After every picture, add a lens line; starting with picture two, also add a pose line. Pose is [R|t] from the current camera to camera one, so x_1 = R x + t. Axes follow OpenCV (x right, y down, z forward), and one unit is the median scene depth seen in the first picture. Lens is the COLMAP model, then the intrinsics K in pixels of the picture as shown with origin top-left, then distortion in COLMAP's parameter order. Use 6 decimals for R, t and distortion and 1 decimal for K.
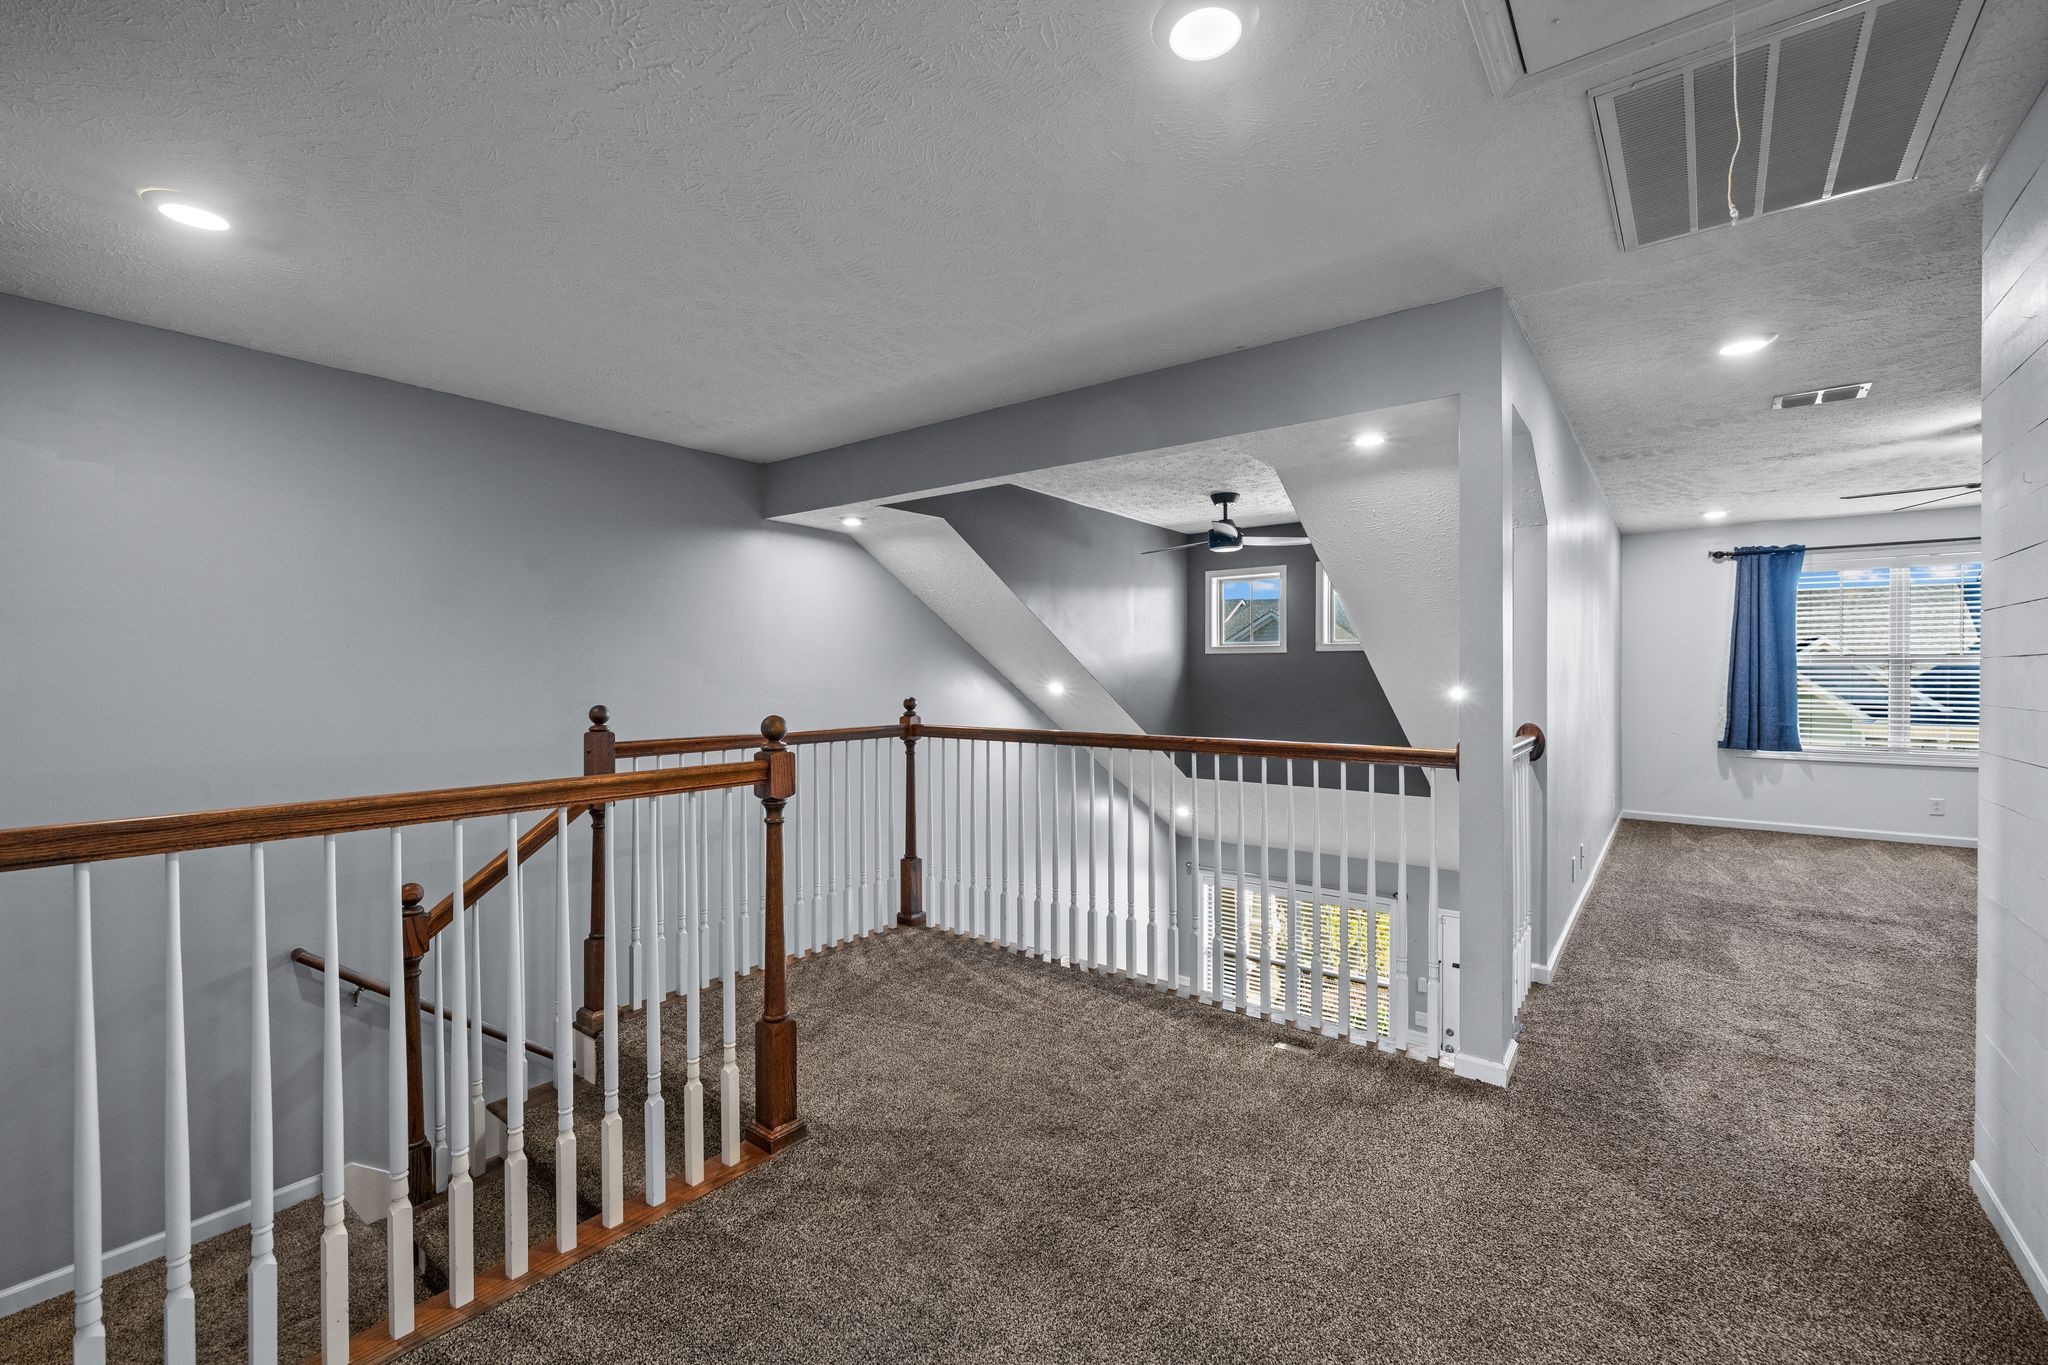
lens RADIAL K [[864.4, 0, 1028.6], [0, 864.4, 674.3], [0, 0, 1]] dist [0.001056, 0.000628]
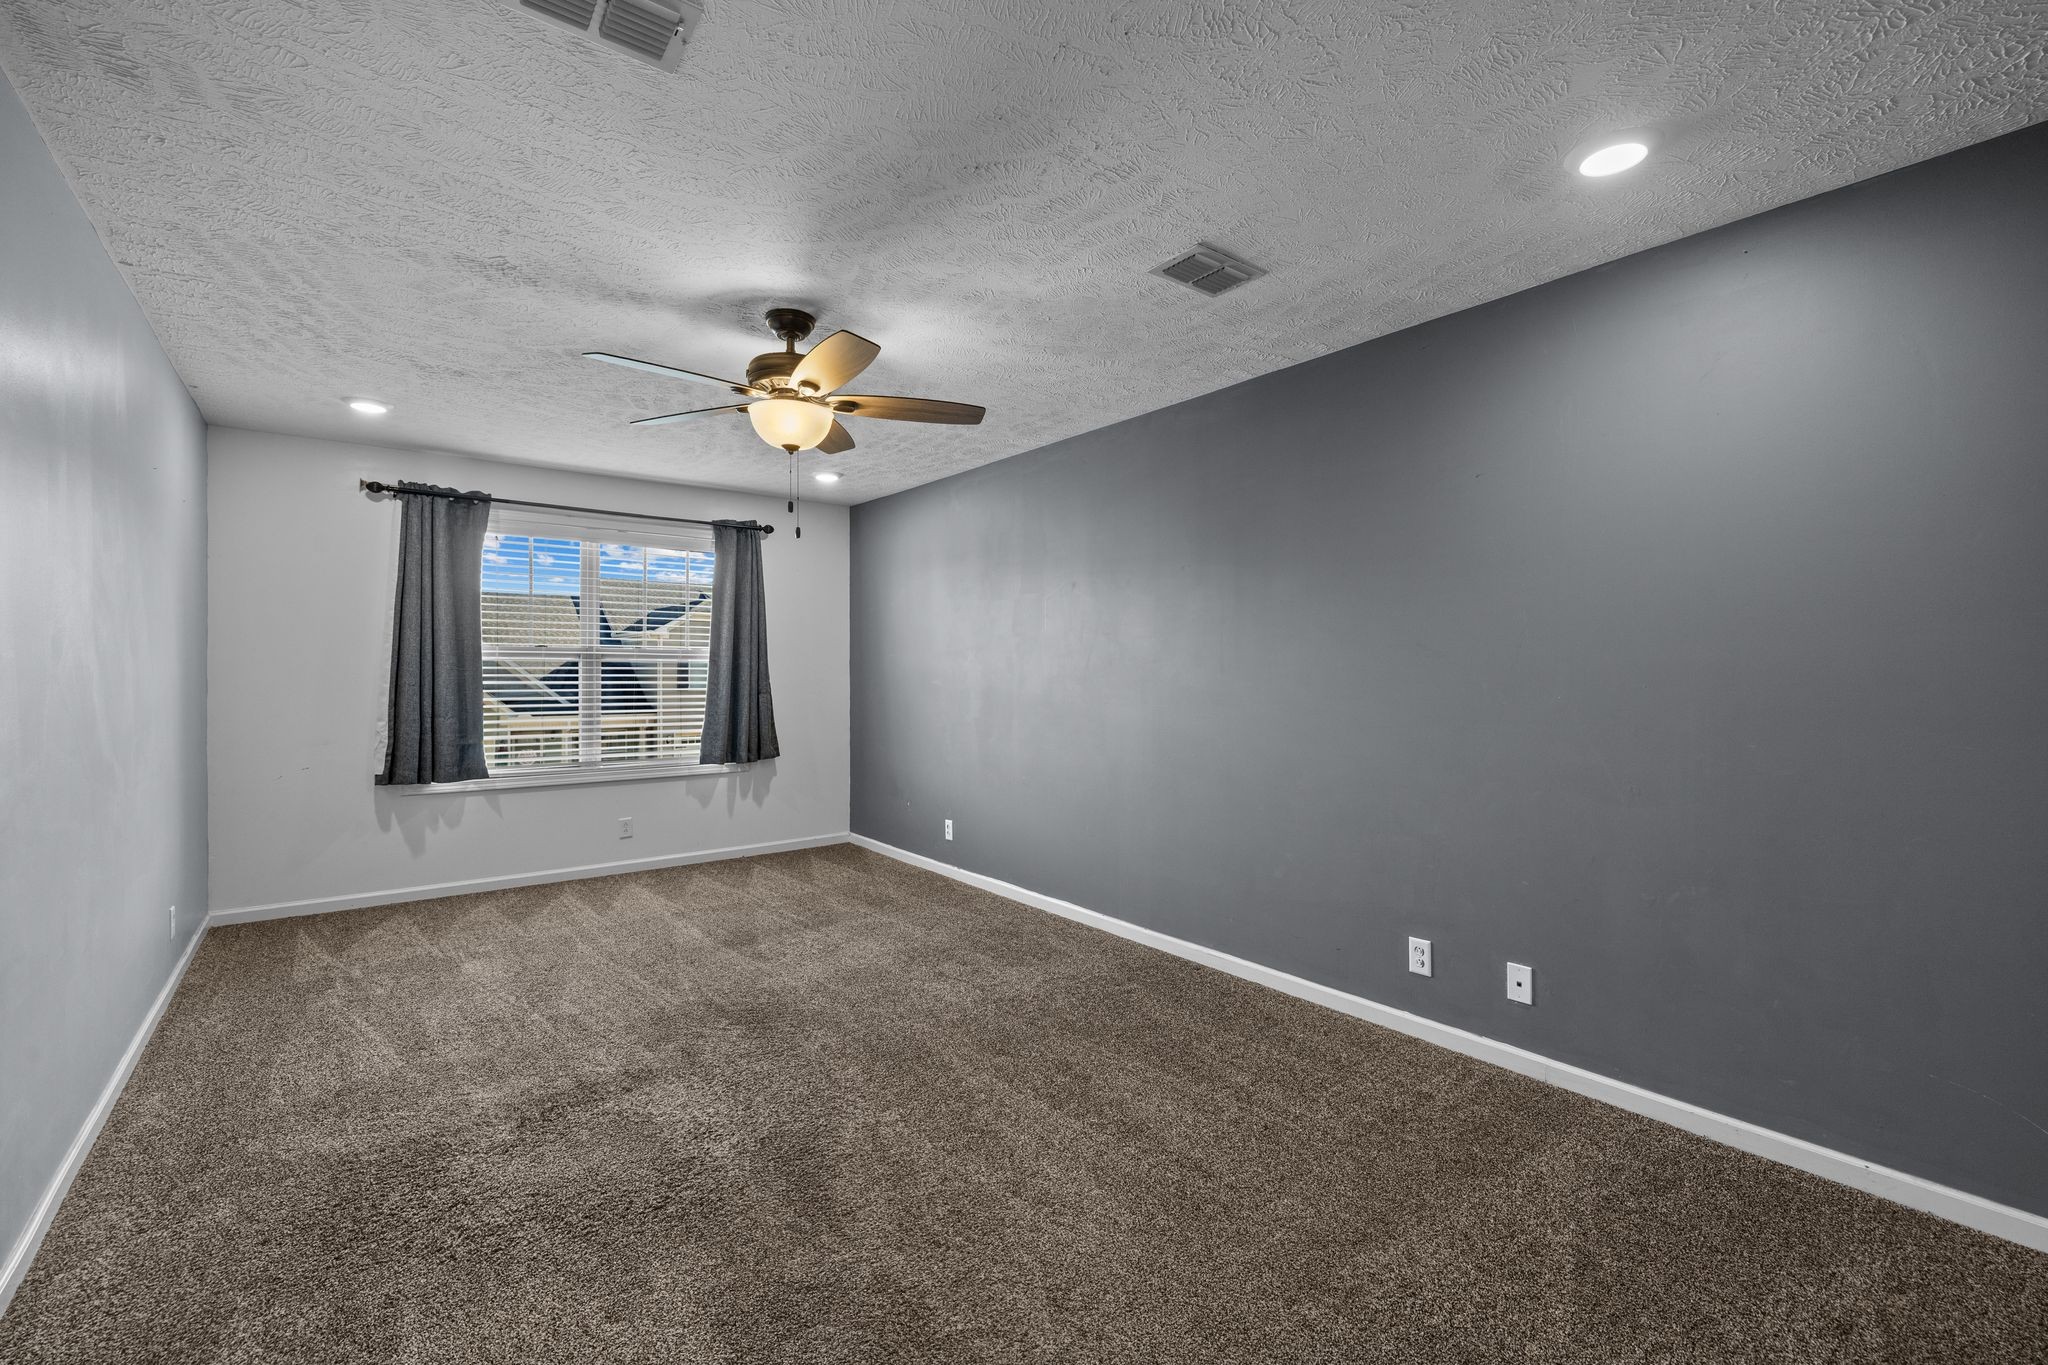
lens RADIAL K [[864.4, 0, 1029.8], [0, 864.4, 678.9], [0, 0, 1]] dist [0.001056, 0.000628]
pose [[0.248944, -0.005597, 0.968502, 0.299305], [-0.001939, 0.999978, 0.006277, 0.000504], [-0.968516, -0.003441, 0.248928, 0.373145]]
